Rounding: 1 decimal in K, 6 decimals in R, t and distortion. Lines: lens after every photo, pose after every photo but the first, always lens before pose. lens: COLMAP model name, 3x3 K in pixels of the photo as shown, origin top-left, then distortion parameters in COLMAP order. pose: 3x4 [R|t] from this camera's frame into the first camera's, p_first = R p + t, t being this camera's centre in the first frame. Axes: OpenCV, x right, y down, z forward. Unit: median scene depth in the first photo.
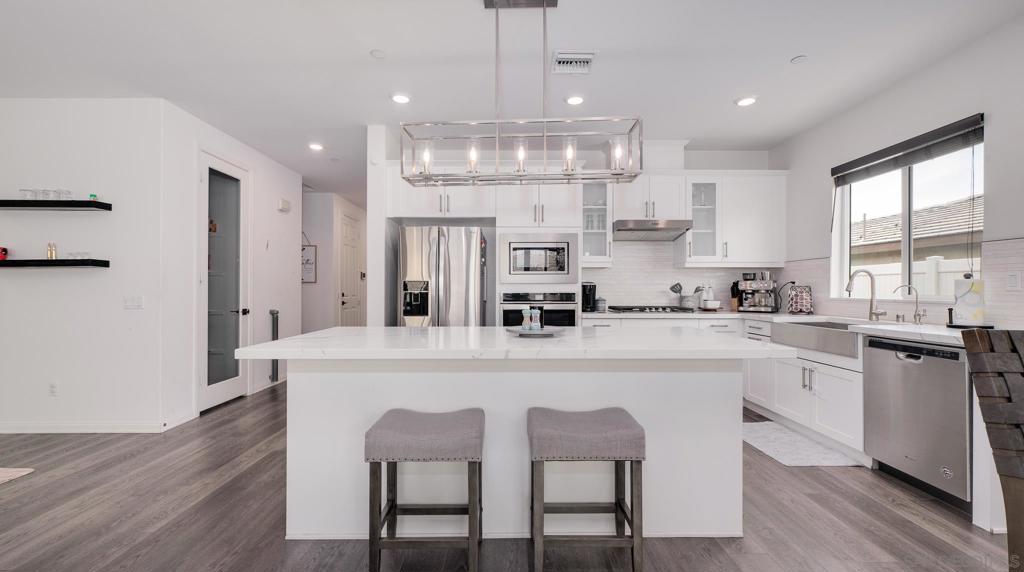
lens RADIAL K [[410.2, 0, 512.9], [0, 410.2, 288.1], [0, 0, 1]] dist [-0.002869, 0.001517]
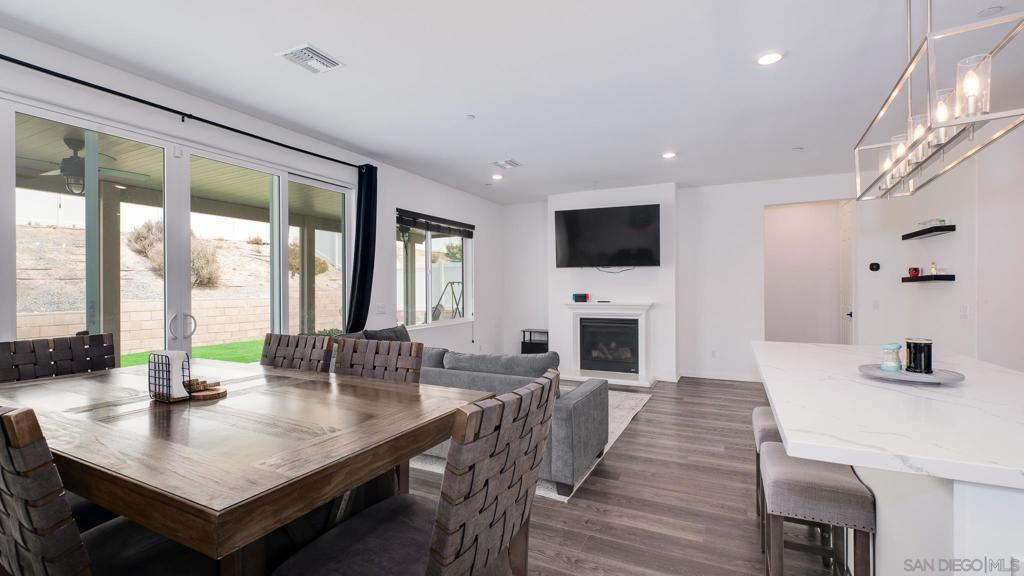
lens RADIAL K [[450.9, 0, 506.2], [0, 450.9, 288.2], [0, 0, 1]] dist [-0.001585, -0.001321]
pose [[-0.457236, 0.001105, -0.889344, 0.589687], [0.005172, 0.999986, -0.001417, -0.029823], [0.889330, -0.005248, -0.457236, 0.392202]]
